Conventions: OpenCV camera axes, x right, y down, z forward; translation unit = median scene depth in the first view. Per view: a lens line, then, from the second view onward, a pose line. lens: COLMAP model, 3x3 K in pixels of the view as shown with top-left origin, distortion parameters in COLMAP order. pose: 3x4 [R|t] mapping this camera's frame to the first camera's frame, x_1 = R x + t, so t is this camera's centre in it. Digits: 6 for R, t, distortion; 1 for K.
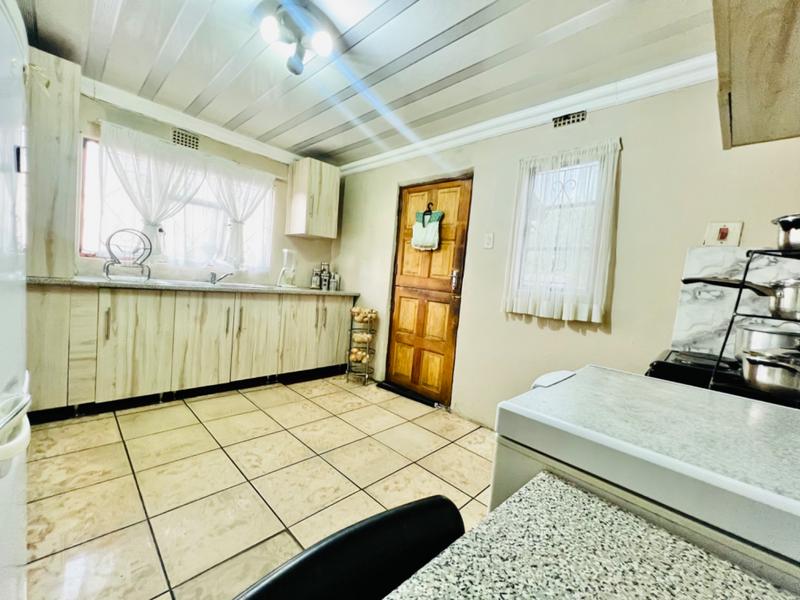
lens RADIAL K [[321.8, 0, 397.1], [0, 321.8, 299.4], [0, 0, 1]] dist [-0.001142, 0.000127]
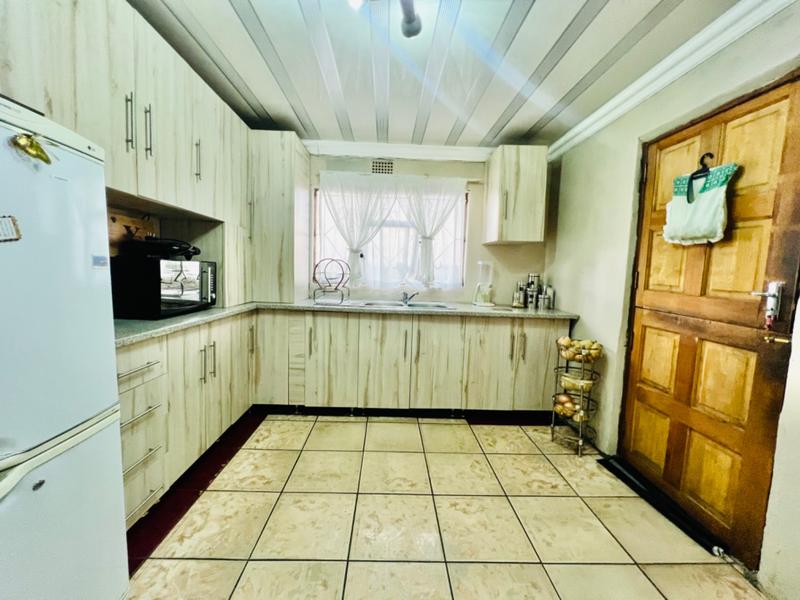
lens RADIAL K [[321.8, 0, 397.1], [0, 321.8, 299.4], [0, 0, 1]] dist [-0.001142, 0.000127]
pose [[0.716433, 0.001012, -0.697655, 0.106249], [-0.012674, 0.999853, -0.011565, -0.048939], [0.697540, 0.017127, 0.716341, 0.270541]]
